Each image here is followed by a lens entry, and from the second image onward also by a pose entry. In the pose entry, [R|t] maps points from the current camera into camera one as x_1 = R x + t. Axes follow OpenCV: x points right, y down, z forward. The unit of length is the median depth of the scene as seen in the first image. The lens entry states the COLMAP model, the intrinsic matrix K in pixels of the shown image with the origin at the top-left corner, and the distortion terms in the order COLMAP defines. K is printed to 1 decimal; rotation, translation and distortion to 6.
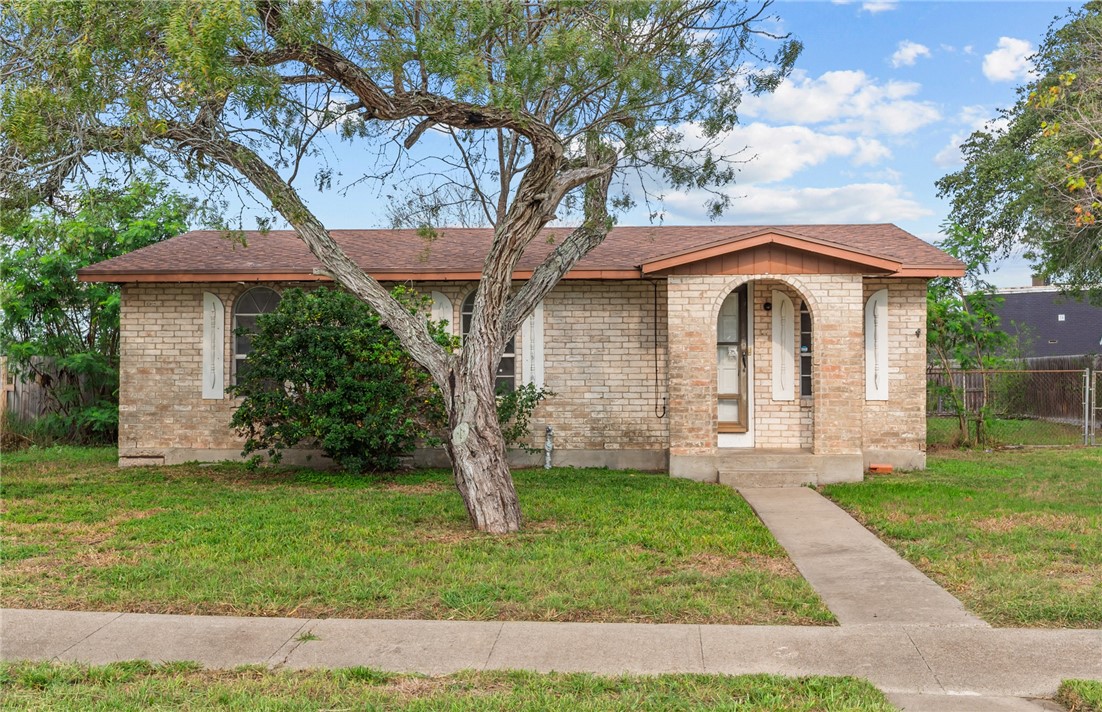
lens RADIAL K [[1205.6, 0, 551.1], [0, 1205.6, 352.3], [0, 0, 1]] dist [-0.001207, 0.000000]
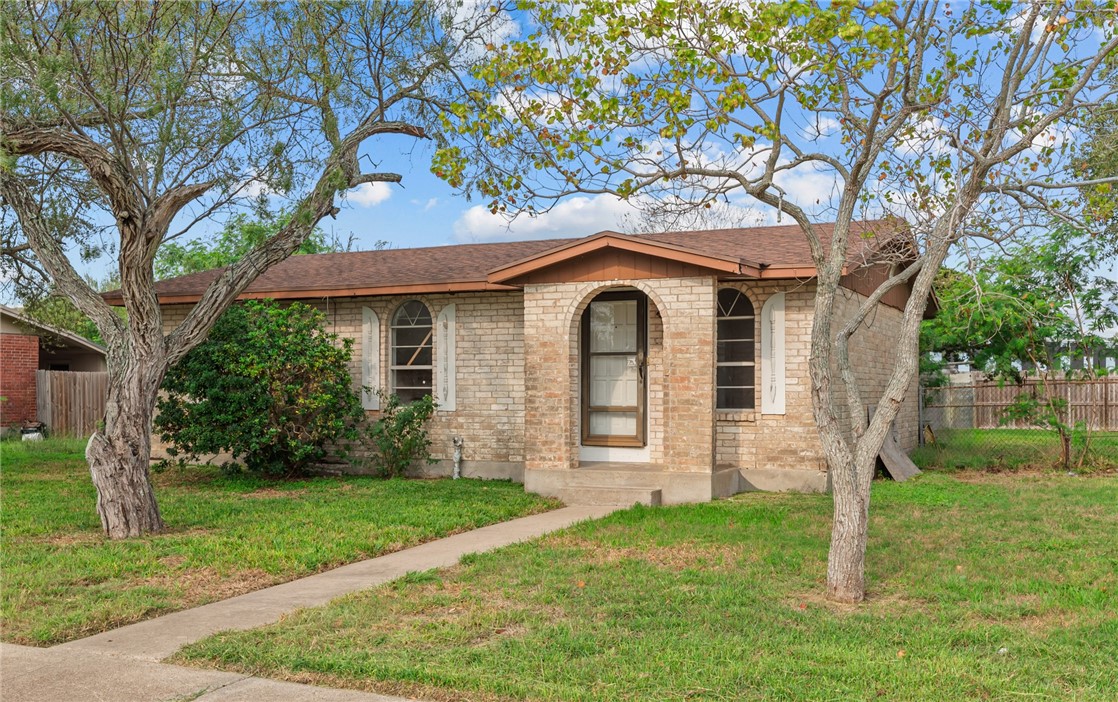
lens RADIAL K [[1163.6, 0, 559.2], [0, 1163.6, 356.0], [0, 0, 1]] dist [0.007565, 0.000000]
pose [[0.933748, -0.009681, -0.357799, 0.434150], [0.007290, 0.999941, -0.008031, 0.001737], [0.357856, 0.004891, 0.933764, 0.122376]]
